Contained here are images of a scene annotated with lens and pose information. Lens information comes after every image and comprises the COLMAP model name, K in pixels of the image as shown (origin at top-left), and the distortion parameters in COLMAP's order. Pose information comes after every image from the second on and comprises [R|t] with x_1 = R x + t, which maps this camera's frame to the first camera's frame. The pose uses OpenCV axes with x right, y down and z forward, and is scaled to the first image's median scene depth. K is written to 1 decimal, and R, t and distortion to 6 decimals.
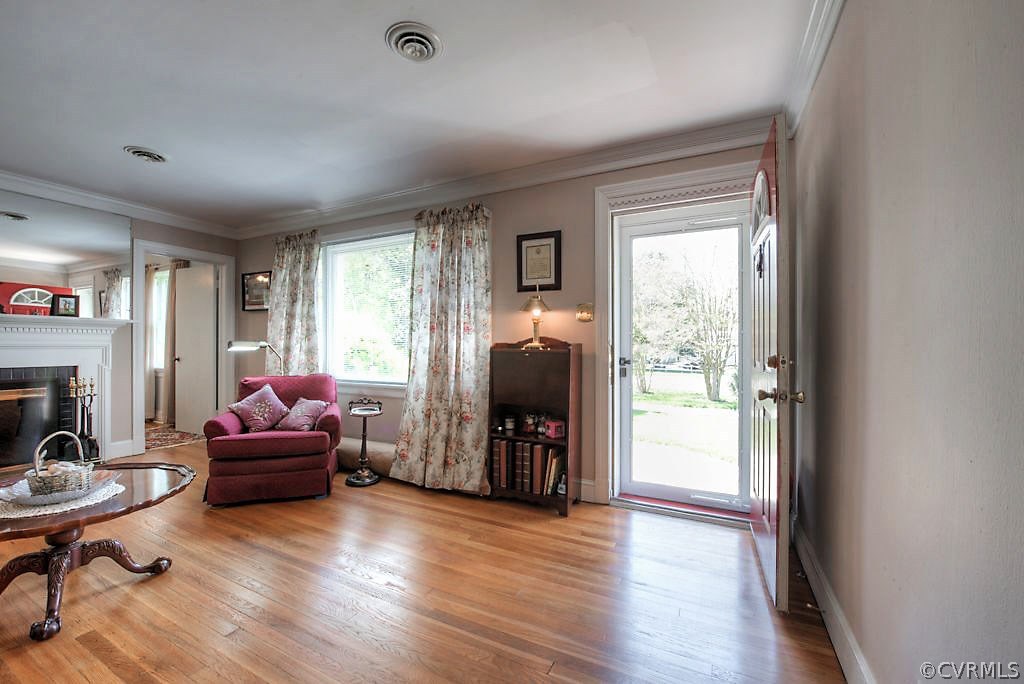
lens RADIAL K [[407.9, 0, 510.6], [0, 407.9, 344.2], [0, 0, 1]] dist [-0.014523, -0.002413]
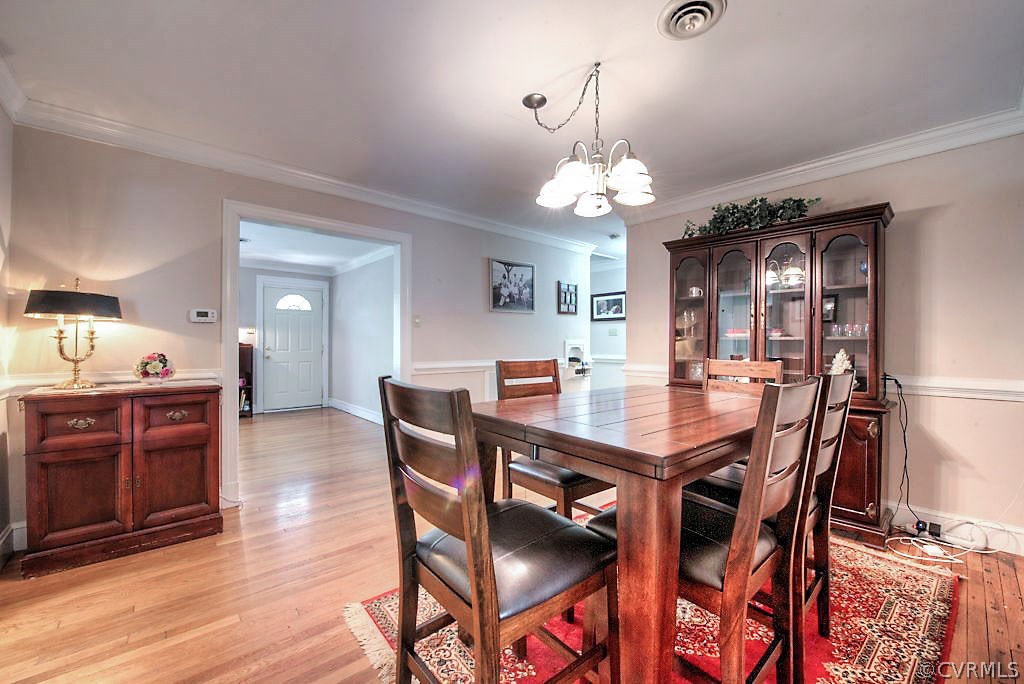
lens RADIAL K [[407.9, 0, 508.2], [0, 407.9, 343.3], [0, 0, 1]] dist [-0.014523, -0.002413]
pose [[0.377970, 0.000067, 0.925818, -1.255944], [-0.004500, 0.999988, 0.001765, -0.012335], [-0.925807, -0.004833, 0.377966, -1.067702]]
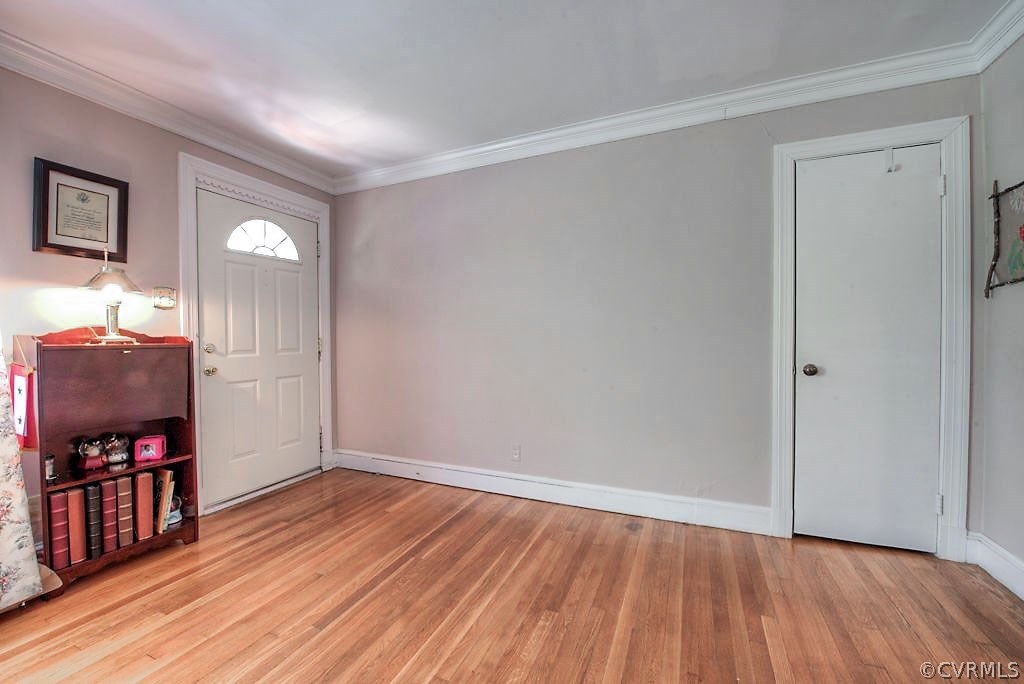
lens RADIAL K [[407.9, 0, 511.0], [0, 407.9, 343.3], [0, 0, 1]] dist [-0.014523, -0.002413]
pose [[-0.048323, -0.018163, 0.998667, -0.617047], [0.003624, 0.999825, 0.018360, 0.000353], [-0.998825, 0.004507, -0.048249, 0.330560]]
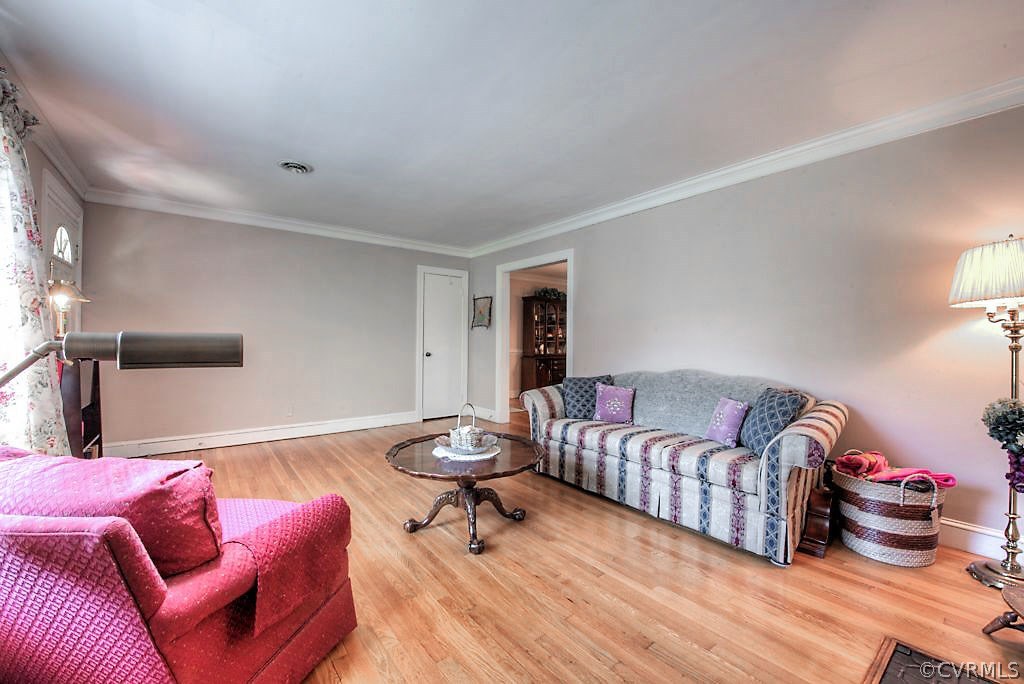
lens RADIAL K [[407.9, 0, 508.4], [0, 407.9, 342.5], [0, 0, 1]] dist [-0.014523, -0.002413]
pose [[-0.899635, -0.014699, 0.436395, -1.060810], [-0.013750, 0.999891, 0.005334, -0.006847], [-0.436426, -0.001202, -0.899739, 1.256322]]
